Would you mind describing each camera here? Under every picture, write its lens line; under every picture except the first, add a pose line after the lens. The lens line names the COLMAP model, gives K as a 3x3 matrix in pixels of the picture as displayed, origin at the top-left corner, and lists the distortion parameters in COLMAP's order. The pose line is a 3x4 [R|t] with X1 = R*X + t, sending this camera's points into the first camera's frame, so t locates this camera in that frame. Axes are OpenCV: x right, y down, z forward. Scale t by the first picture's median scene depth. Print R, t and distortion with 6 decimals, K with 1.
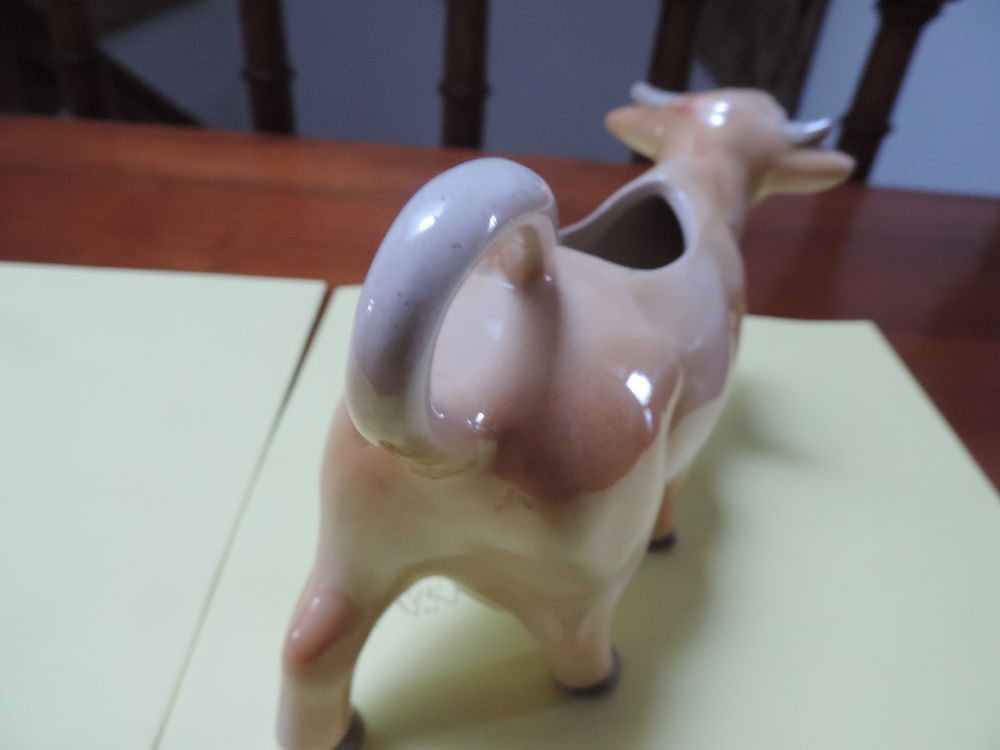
lens RADIAL K [[780.2, 0, 500.0], [0, 780.2, 375.0], [0, 0, 1]] dist [0.039503, -0.003290]
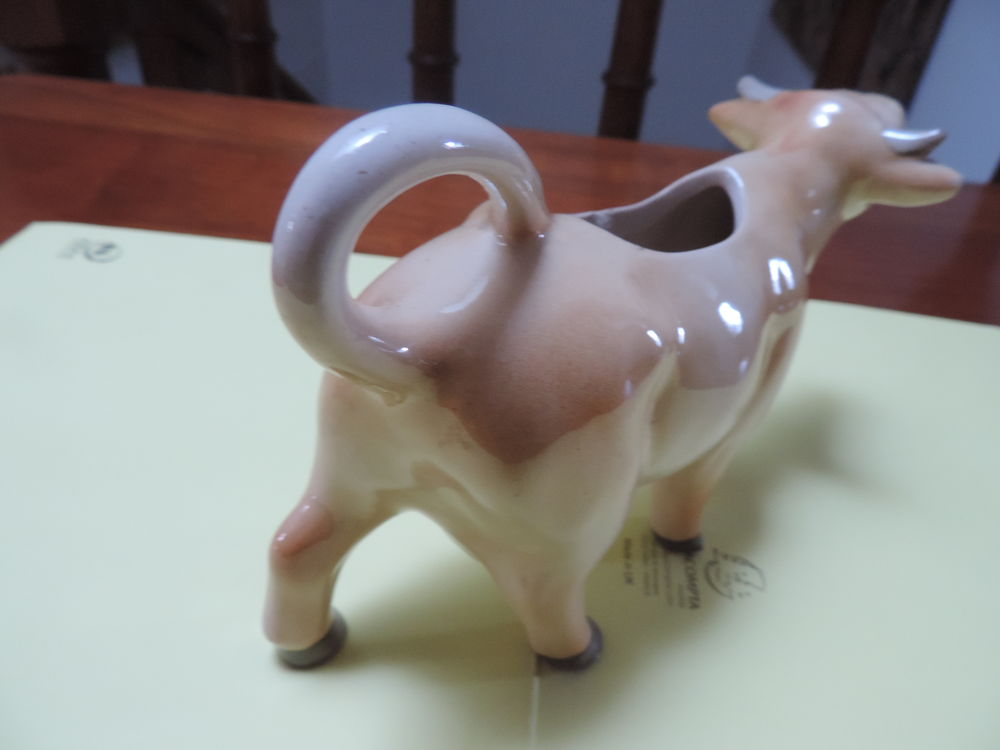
lens RADIAL K [[780.2, 0, 500.0], [0, 780.2, 375.0], [0, 0, 1]] dist [0.039503, -0.003290]
pose [[0.957881, 0.171636, -0.230228, 0.239804], [-0.171160, 0.984993, 0.022194, 0.032571], [0.230582, 0.018146, 0.972884, -0.014586]]
